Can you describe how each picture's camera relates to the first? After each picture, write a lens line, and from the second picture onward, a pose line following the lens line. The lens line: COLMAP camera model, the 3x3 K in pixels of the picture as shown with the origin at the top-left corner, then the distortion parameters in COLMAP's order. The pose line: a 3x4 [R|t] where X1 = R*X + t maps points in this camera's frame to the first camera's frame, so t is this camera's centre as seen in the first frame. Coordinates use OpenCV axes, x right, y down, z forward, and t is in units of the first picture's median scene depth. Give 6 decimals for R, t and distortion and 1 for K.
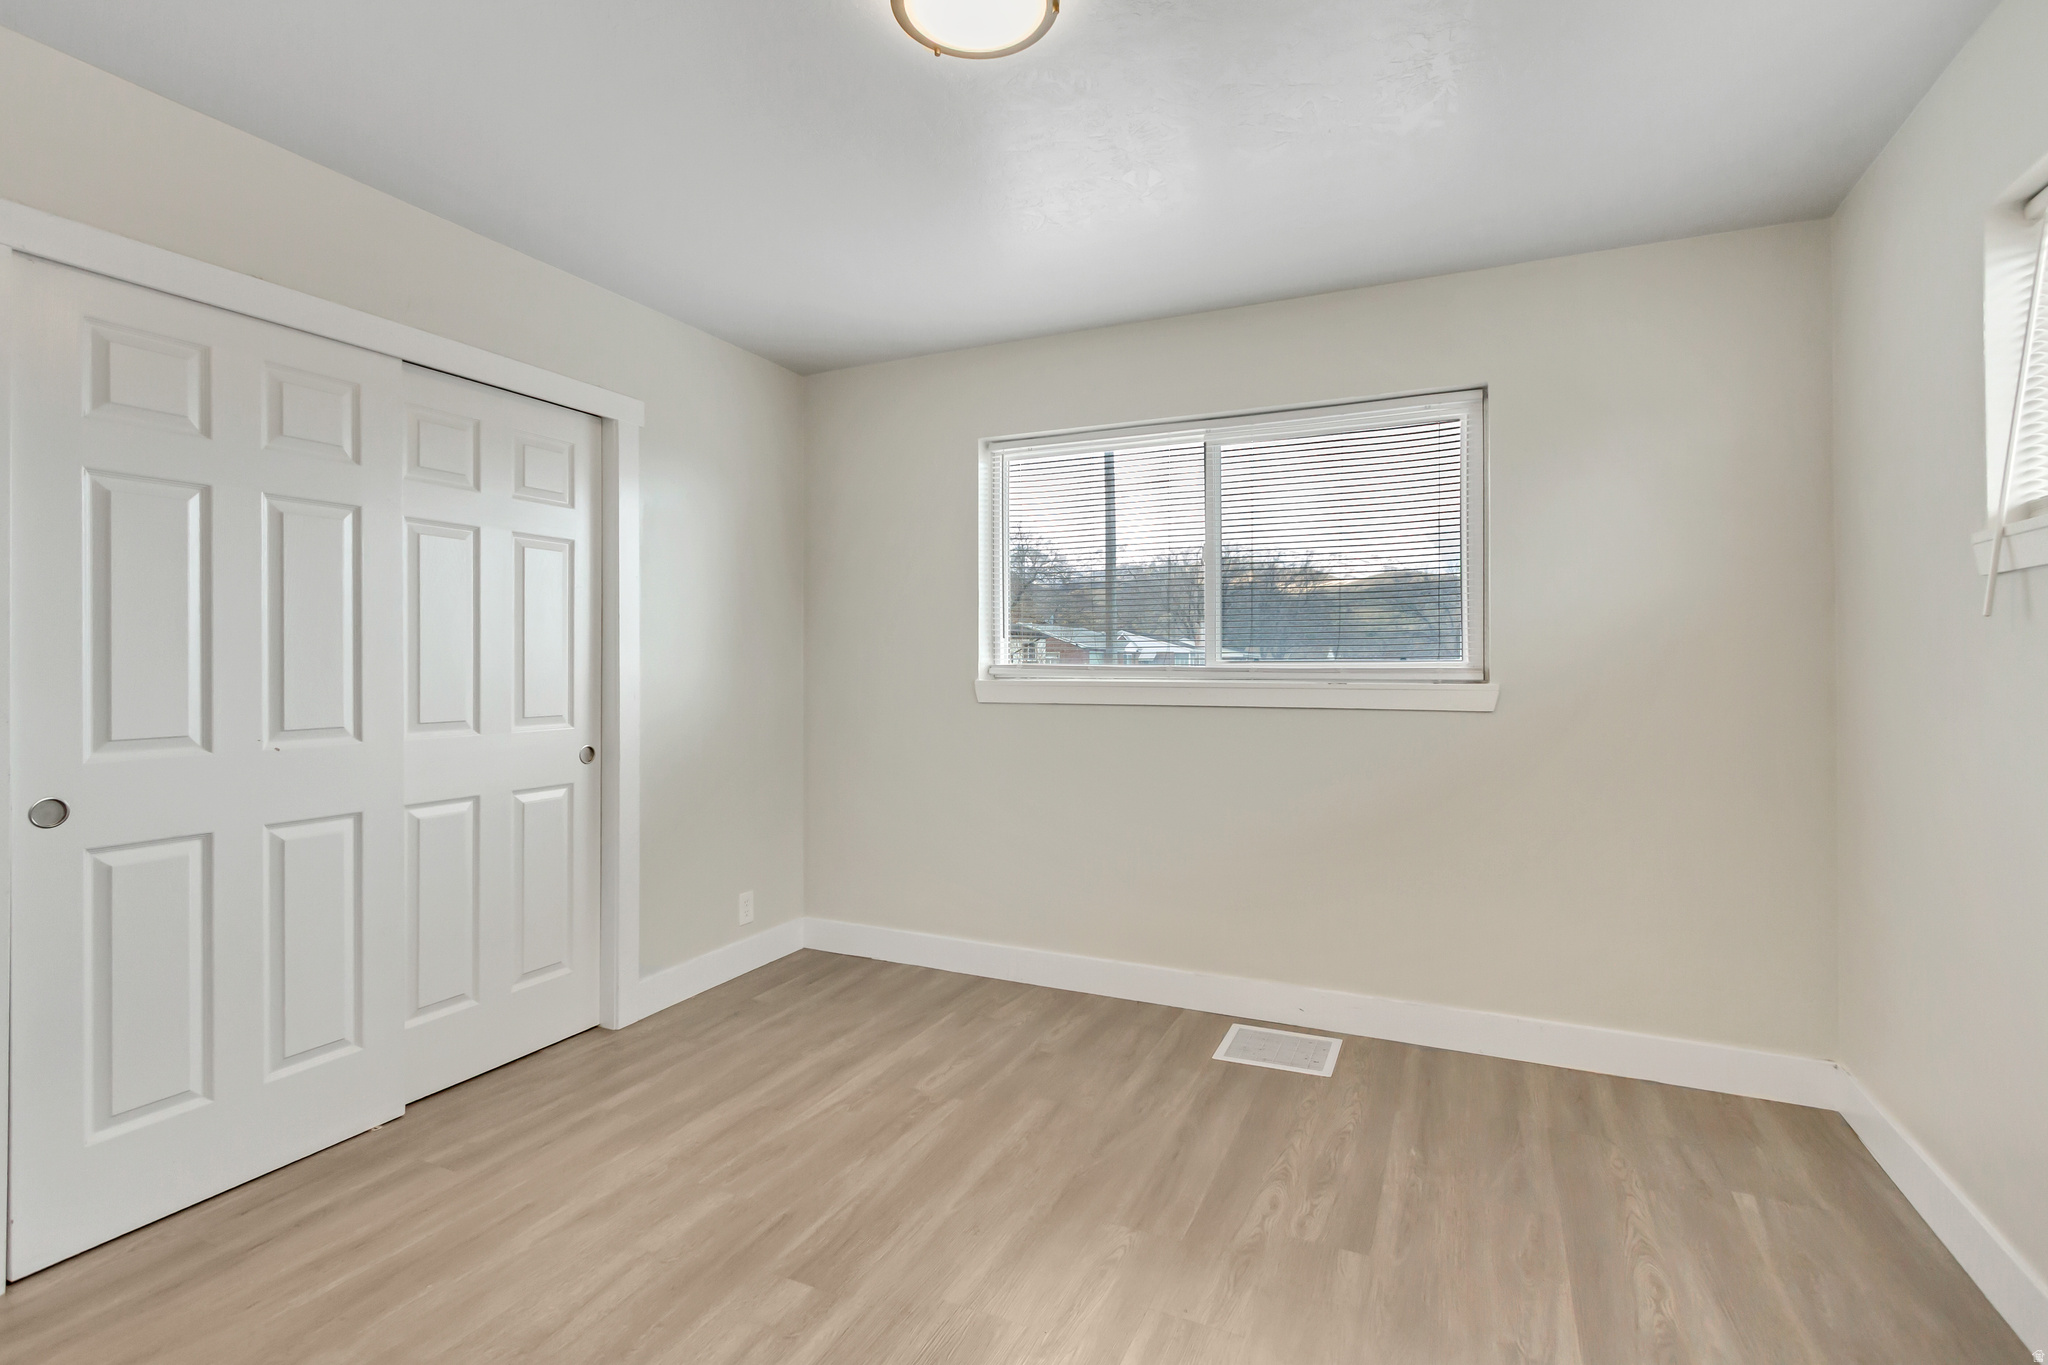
lens RADIAL K [[960.7, 0, 1019.0], [0, 960.7, 669.5], [0, 0, 1]] dist [0.010625, -0.003883]
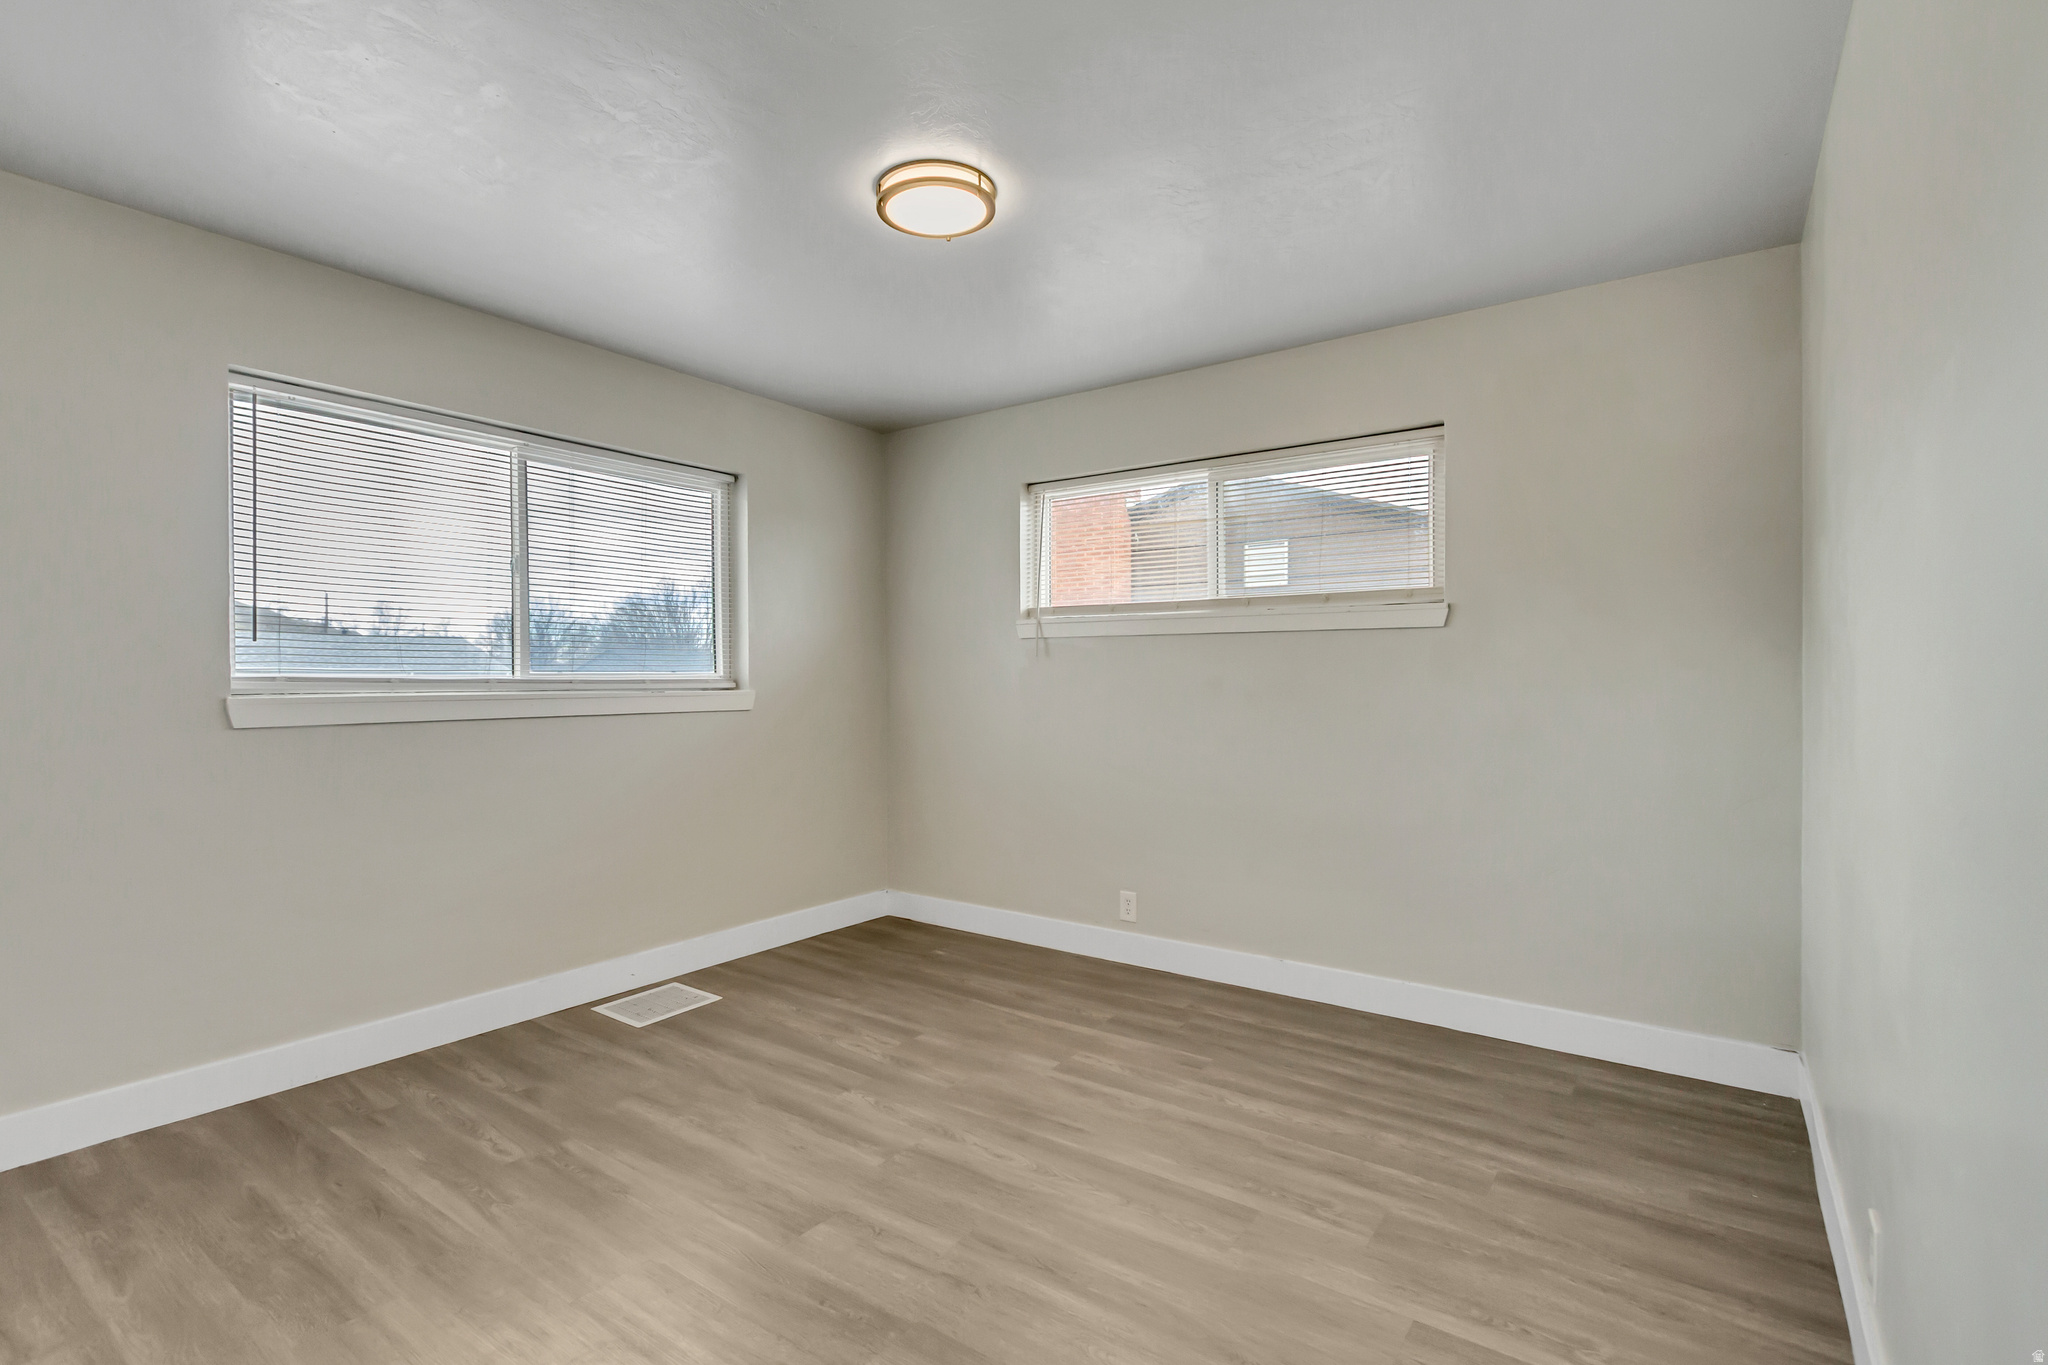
lens RADIAL K [[960.7, 0, 1026.0], [0, 960.7, 687.0], [0, 0, 1]] dist [0.010625, -0.003883]
pose [[0.176369, -0.011456, 0.984257, -0.829737], [0.004720, 0.999931, 0.010792, -0.002488], [-0.984313, 0.002742, 0.176411, 0.361667]]
